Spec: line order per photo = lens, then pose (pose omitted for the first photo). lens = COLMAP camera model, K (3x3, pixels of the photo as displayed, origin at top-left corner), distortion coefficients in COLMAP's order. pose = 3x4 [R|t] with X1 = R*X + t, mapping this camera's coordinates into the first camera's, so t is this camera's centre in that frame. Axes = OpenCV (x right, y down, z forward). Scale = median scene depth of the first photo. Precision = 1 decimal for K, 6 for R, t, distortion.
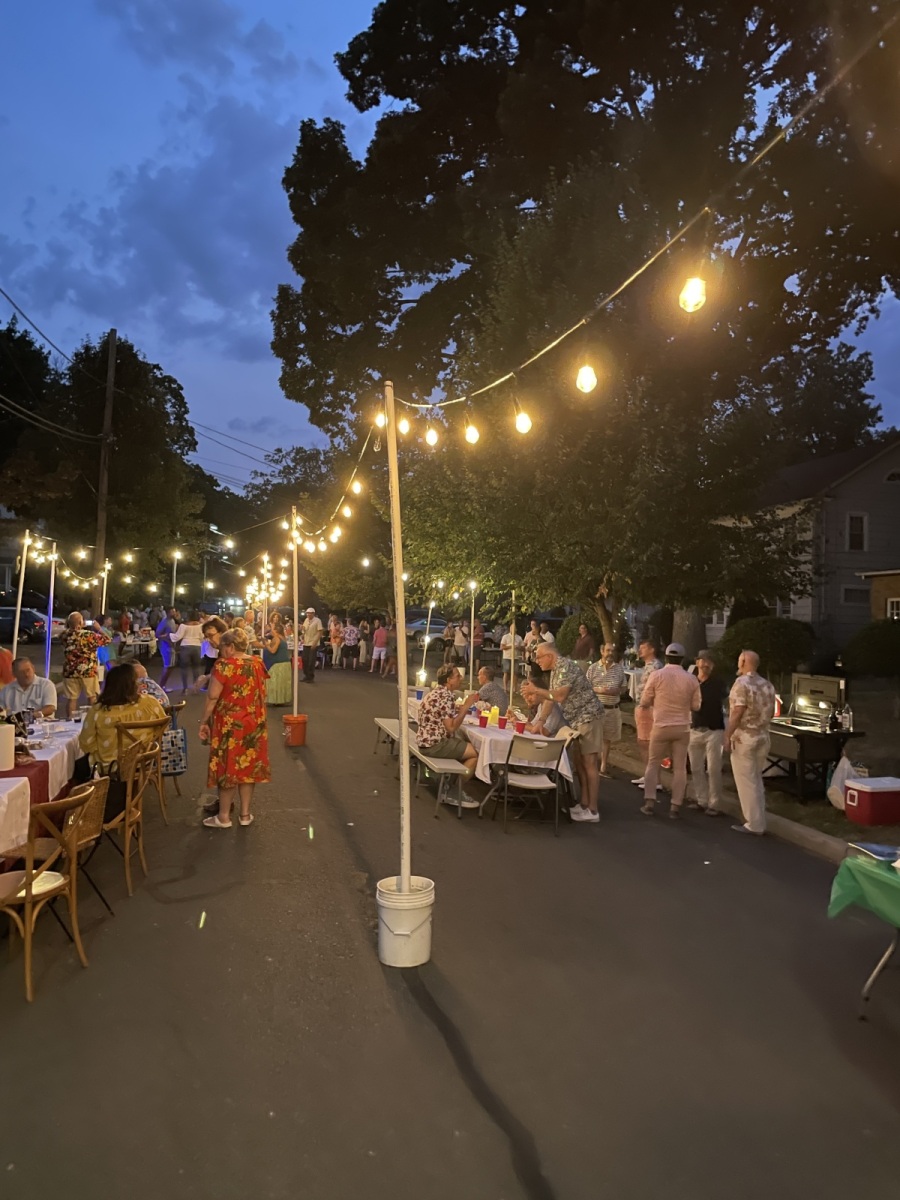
lens RADIAL K [[928.2, 0, 450.0], [0, 928.2, 600.0], [0, 0, 1]] dist [0.085032, -0.120256]
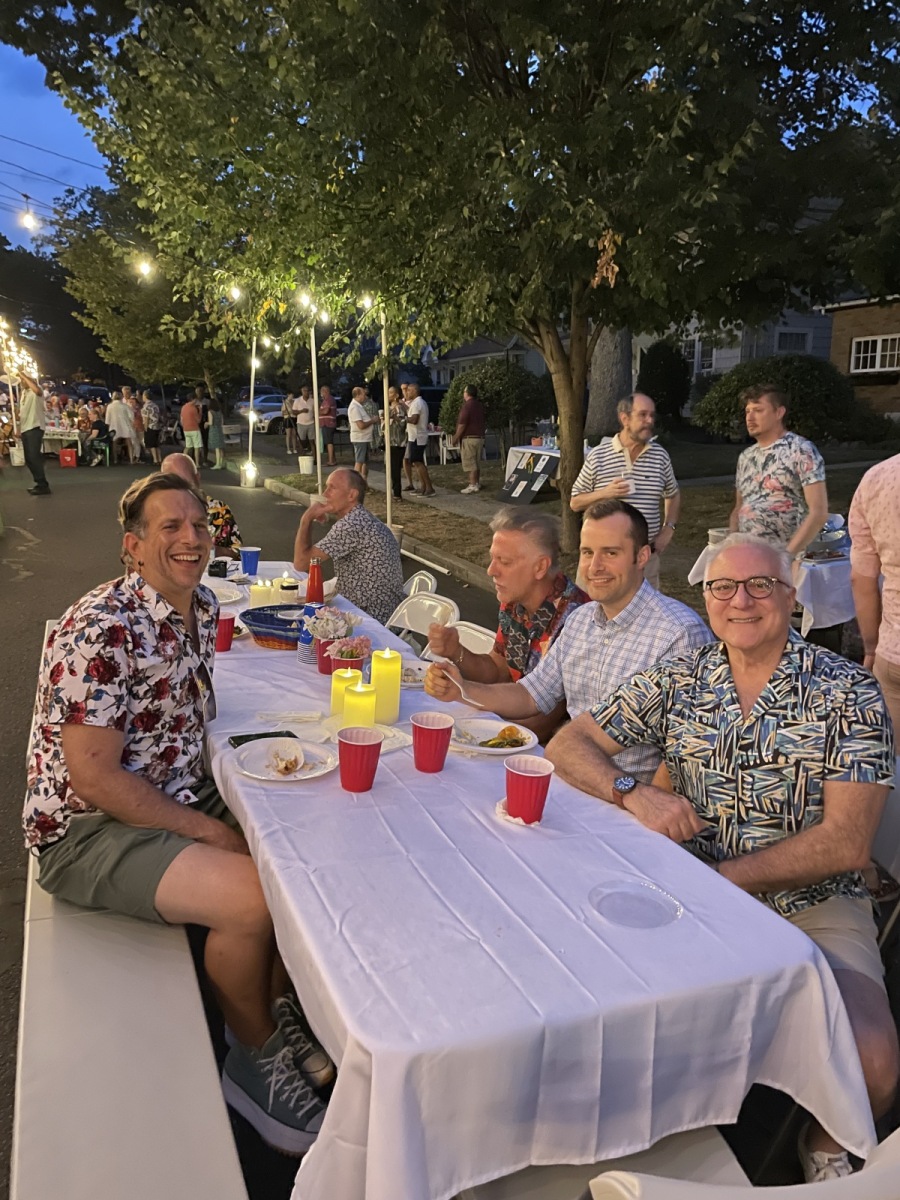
lens RADIAL K [[928.2, 0, 450.0], [0, 928.2, 600.0], [0, 0, 1]] dist [0.085032, -0.120256]
pose [[0.987430, -0.068077, 0.142641, 0.009828], [0.033008, 0.971406, 0.235119, 0.013741], [-0.154569, -0.227455, 0.961443, 0.239722]]
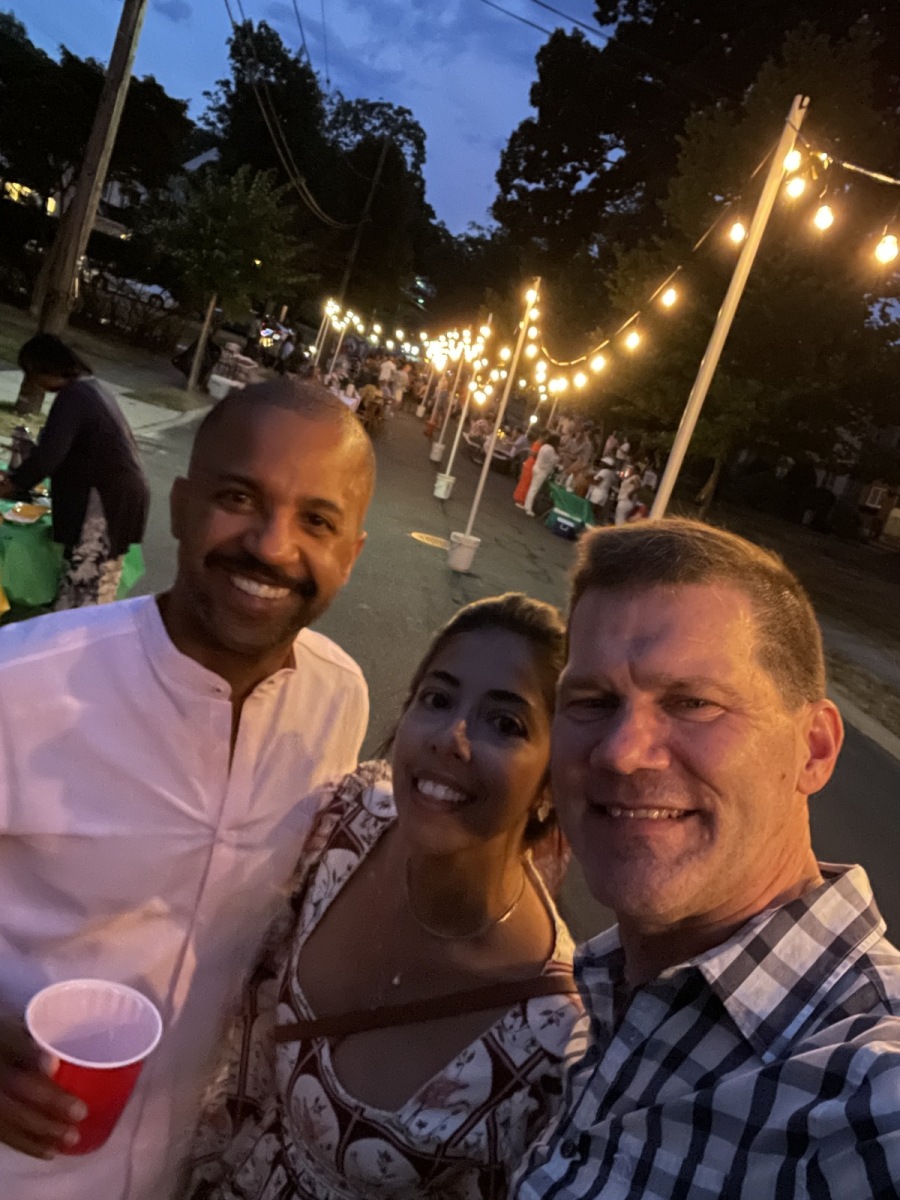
lens RADIAL K [[1100.3, 0, 450.0], [0, 1100.3, 600.0], [0, 0, 1]] dist [0.006137, 0.174937]
pose [[0.943895, 0.302141, -0.133314, 0.132757], [-0.270612, 0.939016, 0.212174, -0.017972], [0.189290, -0.164194, 0.968096, -0.598341]]
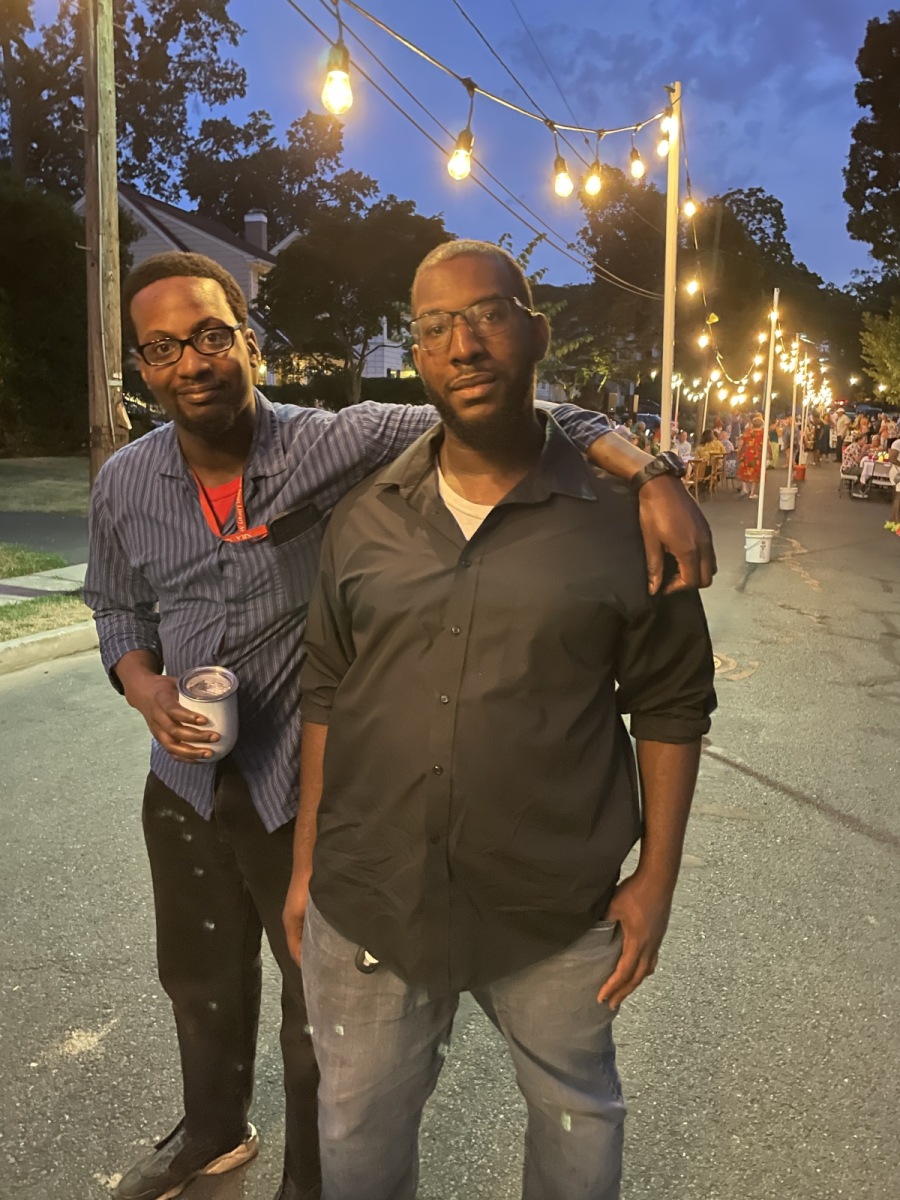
lens RADIAL K [[928.2, 0, 450.0], [0, 928.2, 600.0], [0, 0, 1]] dist [0.085032, -0.120256]
pose [[0.816650, 0.093262, -0.569548, 0.139552], [0.025230, 0.980145, 0.196672, -0.001921], [0.576581, -0.174982, 0.798082, -0.380206]]
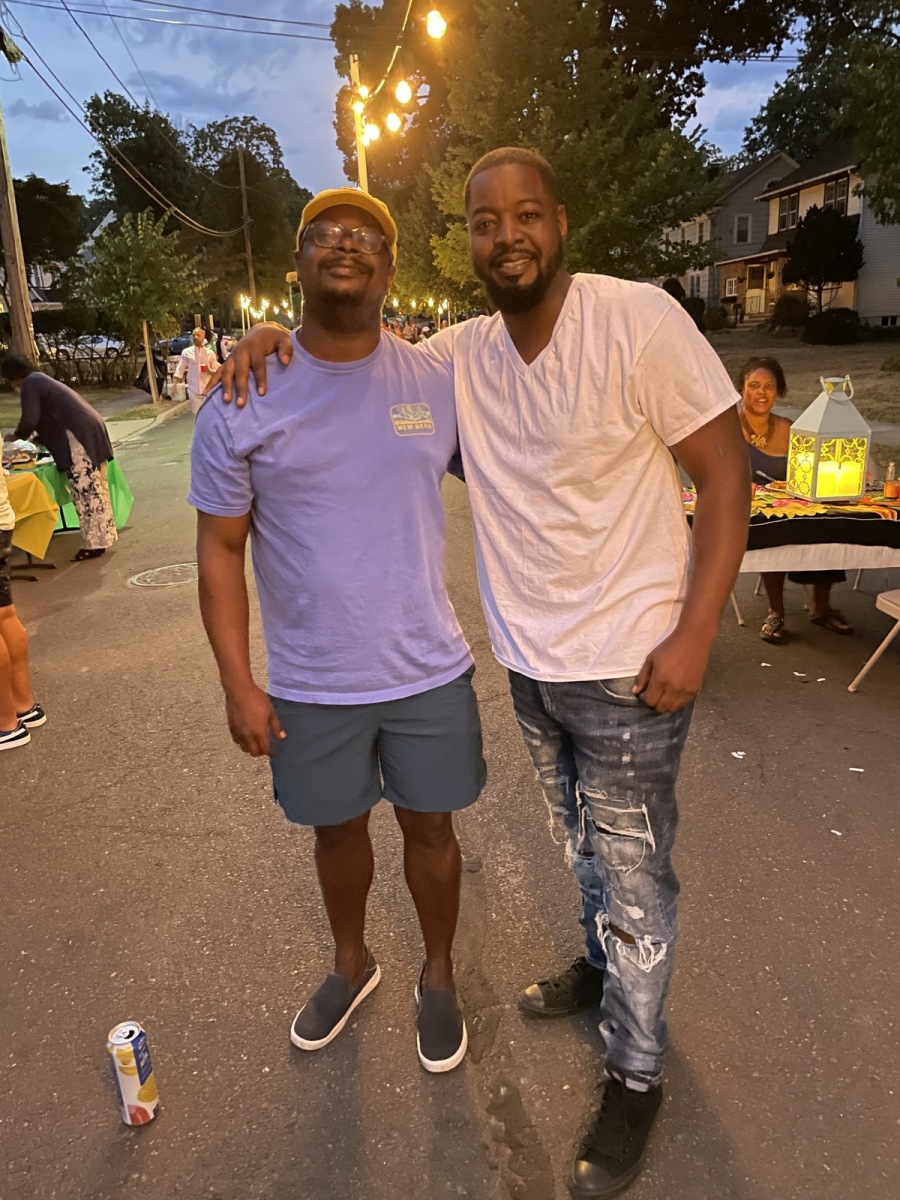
lens RADIAL K [[937.0, 0, 457.5], [0, 937.0, 586.3], [0, 0, 1]] dist [0.034397, 0.001658]
pose [[0.990202, -0.047313, -0.131380, 0.172564], [0.084266, 0.952694, 0.292015, -0.009748], [0.111349, -0.300225, 0.947347, -0.657411]]
